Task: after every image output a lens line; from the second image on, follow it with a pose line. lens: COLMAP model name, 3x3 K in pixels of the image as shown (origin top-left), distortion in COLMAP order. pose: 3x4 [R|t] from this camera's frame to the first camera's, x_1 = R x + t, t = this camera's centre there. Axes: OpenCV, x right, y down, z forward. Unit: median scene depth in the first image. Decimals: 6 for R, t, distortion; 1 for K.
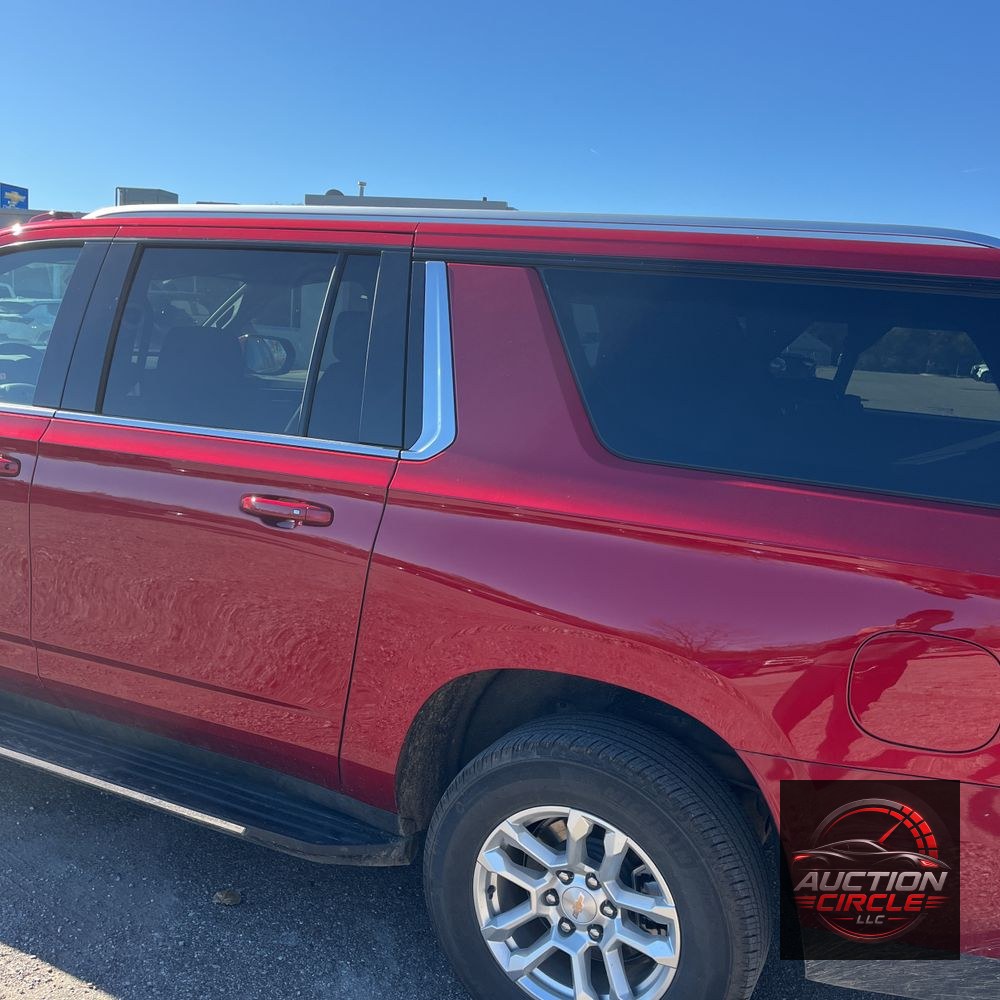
lens RADIAL K [[988.4, 0, 500.0], [0, 988.4, 500.0], [0, 0, 1]] dist [0.030861, -0.017752]
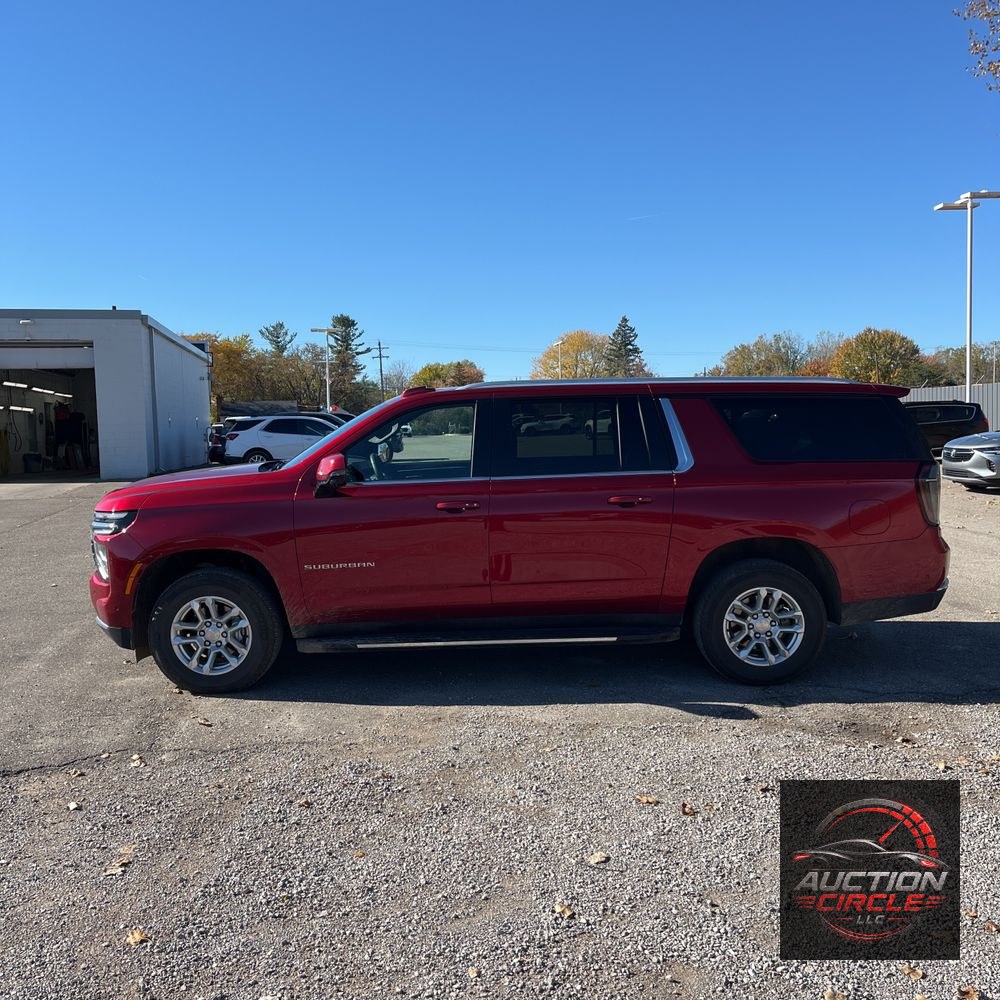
lens RADIAL K [[988.4, 0, 500.0], [0, 988.4, 500.0], [0, 0, 1]] dist [0.030861, -0.017752]
pose [[0.898409, -0.111426, 0.424789, -1.655506], [0.146650, 0.987871, -0.051032, 0.096055], [-0.413950, 0.108143, 0.903853, -1.186094]]
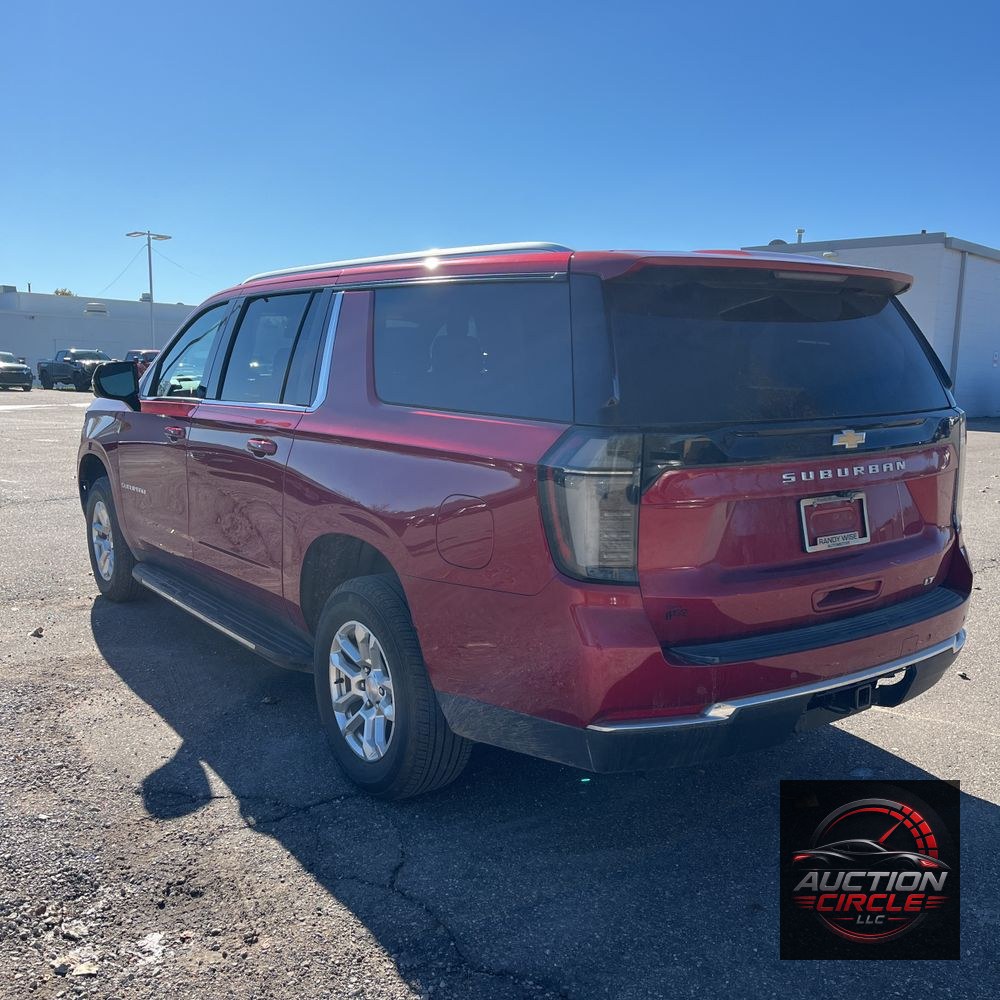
lens RADIAL K [[988.4, 0, 500.0], [0, 988.4, 500.0], [0, 0, 1]] dist [0.030861, -0.017752]
pose [[0.886543, 0.010969, -0.462516, 0.982006], [-0.035400, 0.998396, -0.044176, 0.161364], [0.461290, 0.055537, 0.885509, -0.337517]]
